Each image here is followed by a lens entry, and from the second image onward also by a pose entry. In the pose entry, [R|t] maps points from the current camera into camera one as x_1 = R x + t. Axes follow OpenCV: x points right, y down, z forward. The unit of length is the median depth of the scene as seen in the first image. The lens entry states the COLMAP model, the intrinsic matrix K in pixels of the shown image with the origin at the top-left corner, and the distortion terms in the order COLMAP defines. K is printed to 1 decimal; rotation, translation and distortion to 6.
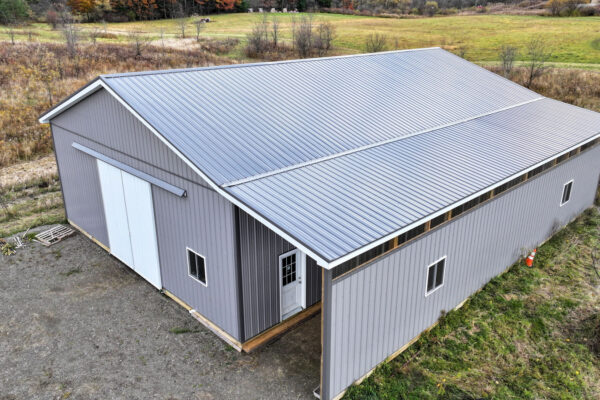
lens RADIAL K [[495.9, 0, 301.4], [0, 495.9, 201.1], [0, 0, 1]] dist [0.012040, 0.001824]
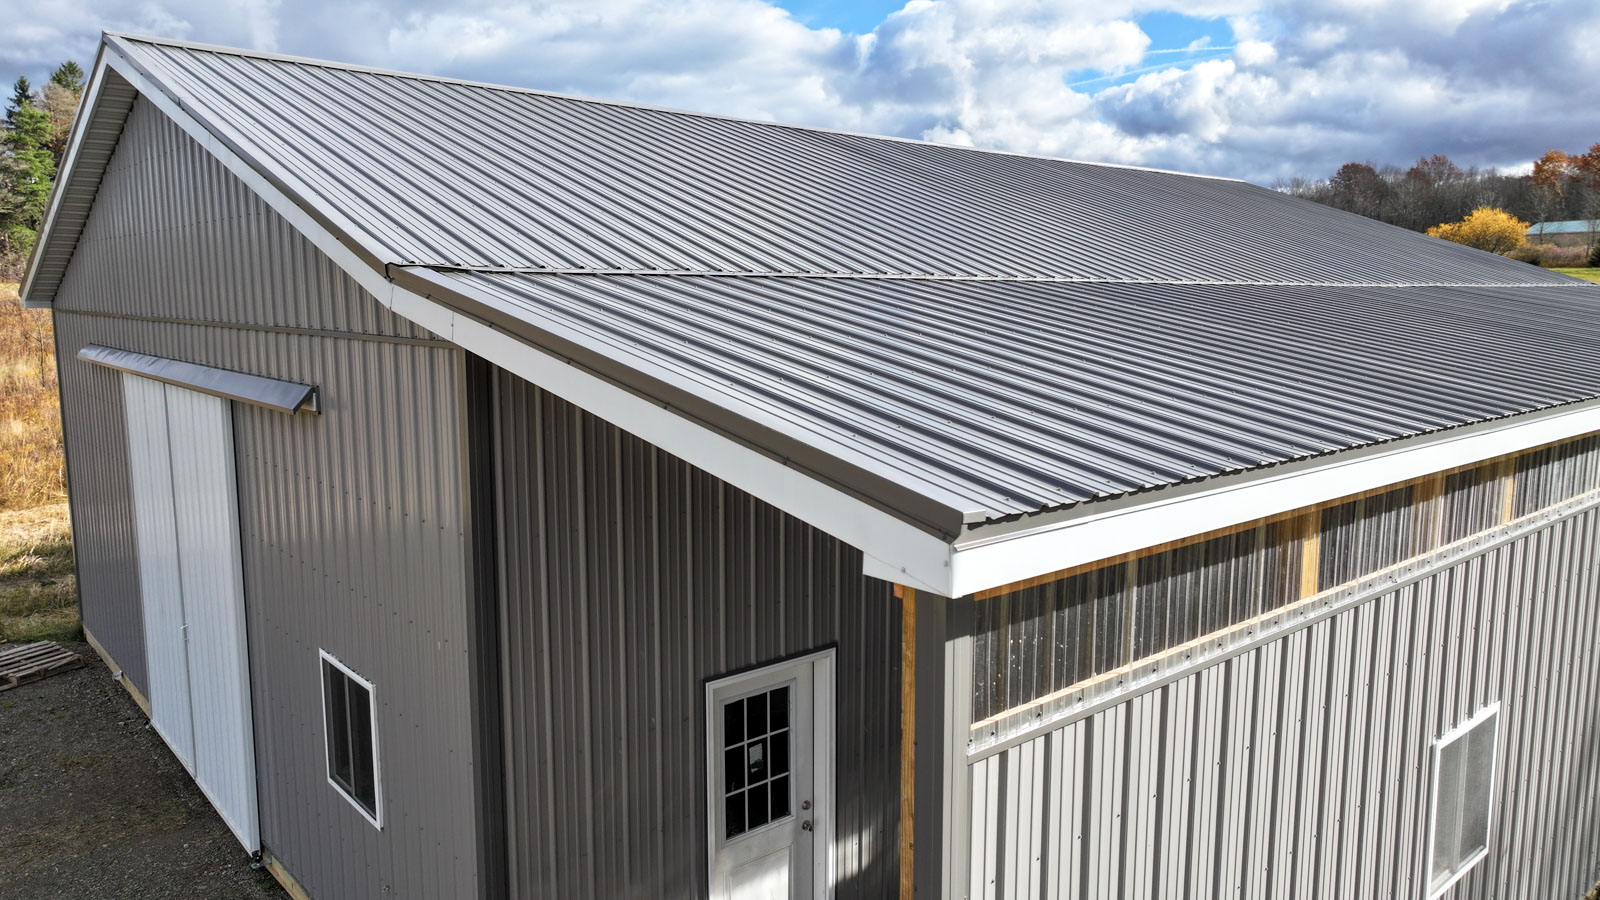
lens RADIAL K [[1124.5, 0, 800.0], [0, 1124.5, 450.0], [0, 0, 1]] dist [-0.003290, 0.023325]
pose [[0.998331, 0.009766, -0.056924, 0.021537], [-0.022107, 0.975158, -0.220405, 0.112838], [0.053357, 0.221296, 0.973746, 0.479693]]
